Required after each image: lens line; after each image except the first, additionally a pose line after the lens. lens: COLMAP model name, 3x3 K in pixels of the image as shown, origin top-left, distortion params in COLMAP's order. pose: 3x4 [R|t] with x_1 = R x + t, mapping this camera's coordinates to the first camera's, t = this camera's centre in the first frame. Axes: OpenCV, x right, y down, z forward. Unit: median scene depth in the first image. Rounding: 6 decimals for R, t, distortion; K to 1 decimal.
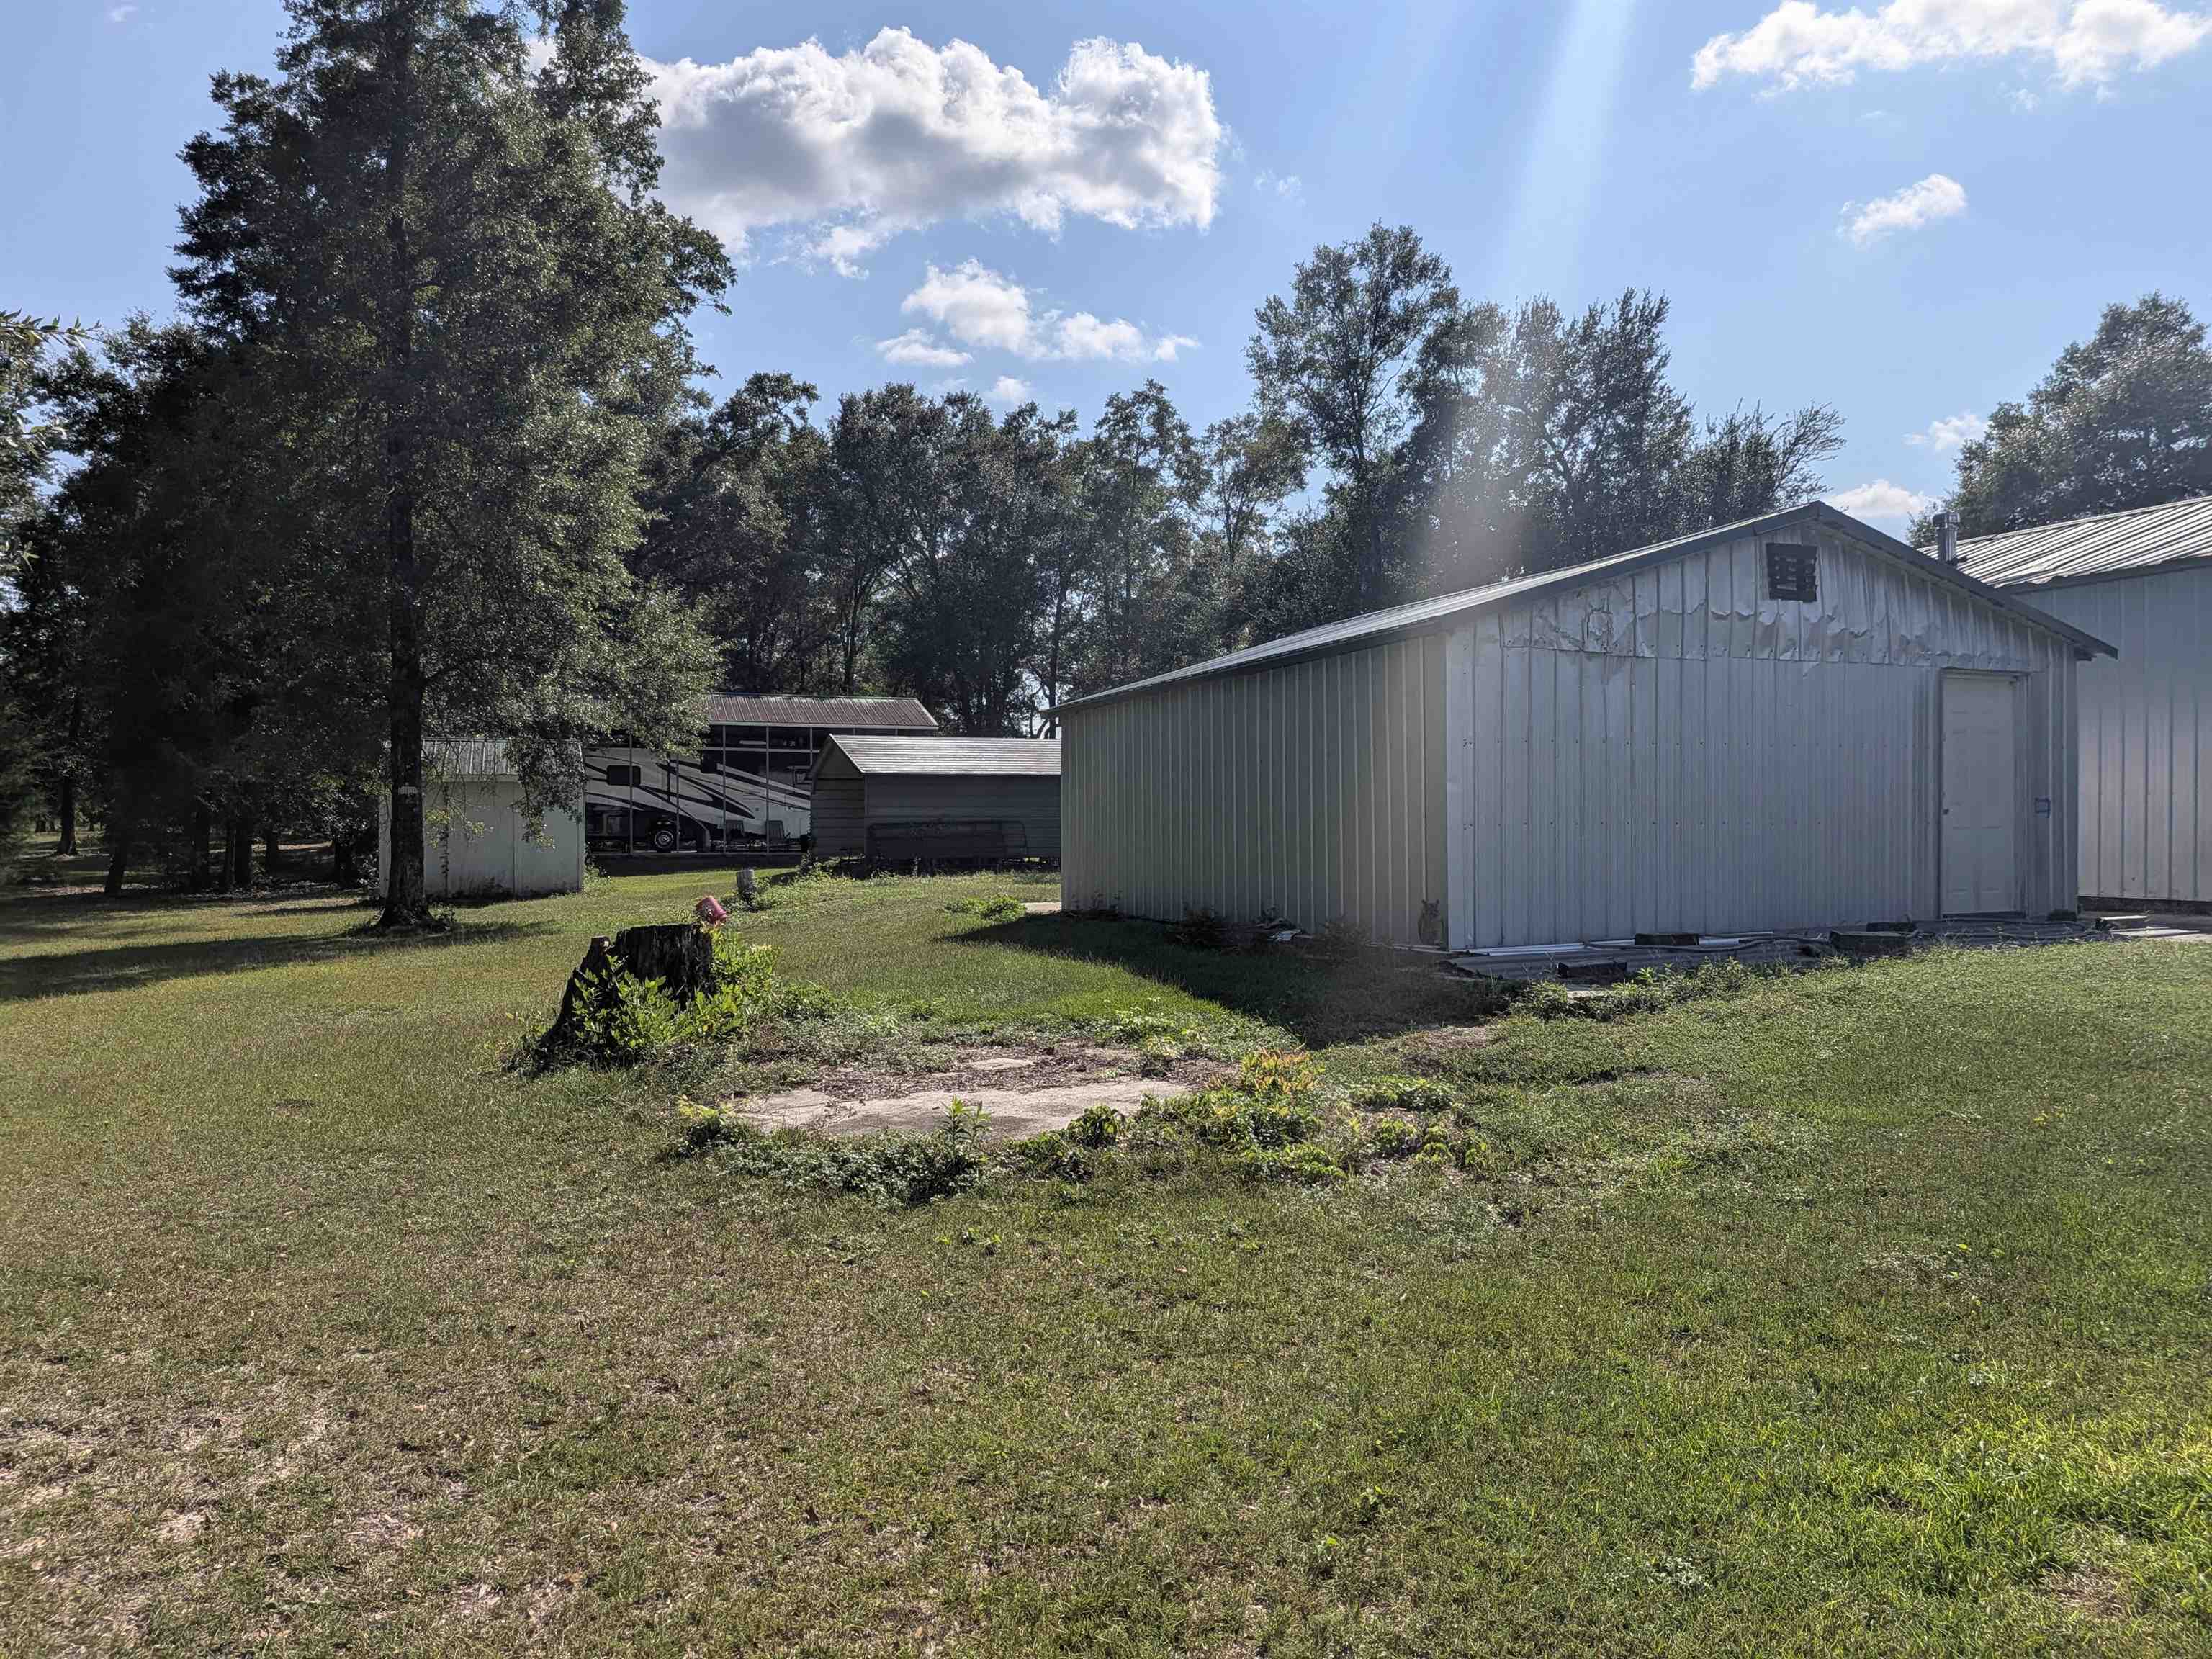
lens RADIAL K [[1643.0, 0, 1110.0], [0, 1643.0, 843.6], [0, 0, 1]] dist [0.117759, -0.126322]
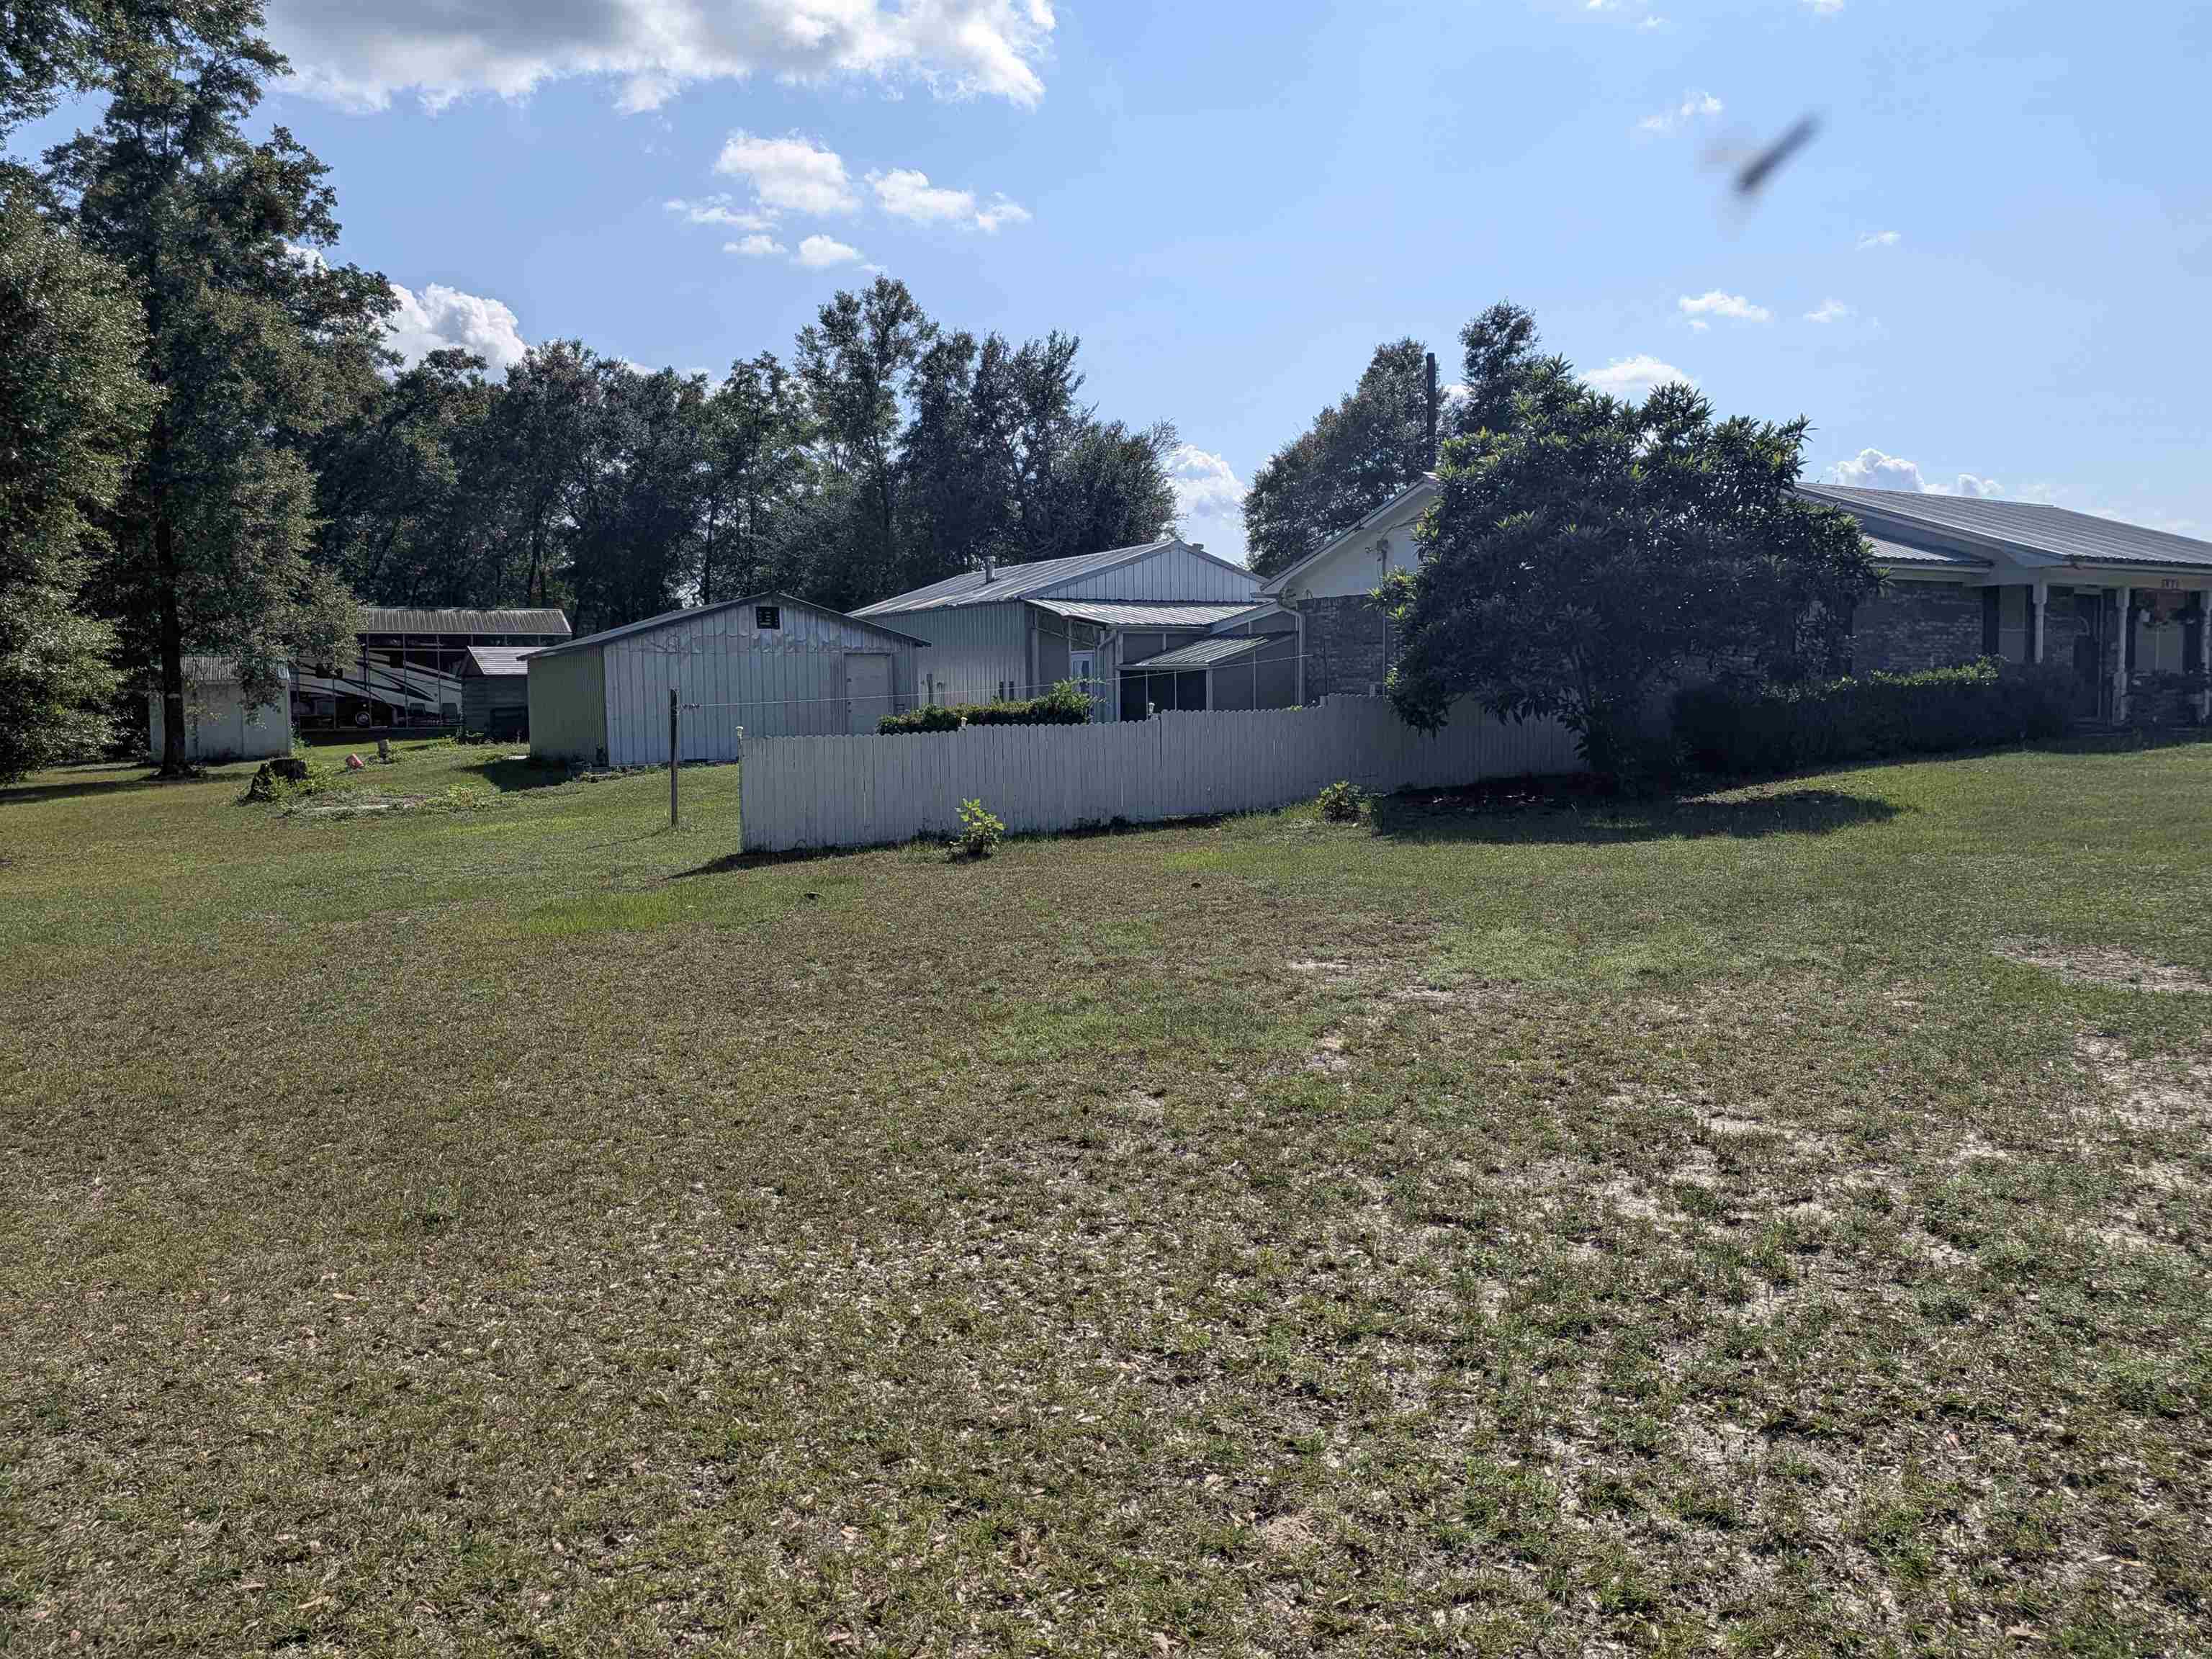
lens RADIAL K [[1636.6, 0, 1108.2], [0, 1636.6, 795.4], [0, 0, 1]] dist [0.050603, -0.044456]
pose [[0.991268, -0.018285, 0.130591, 0.162420], [0.011269, 0.998463, 0.054260, -0.005841], [-0.131383, -0.052314, 0.989950, -0.430559]]
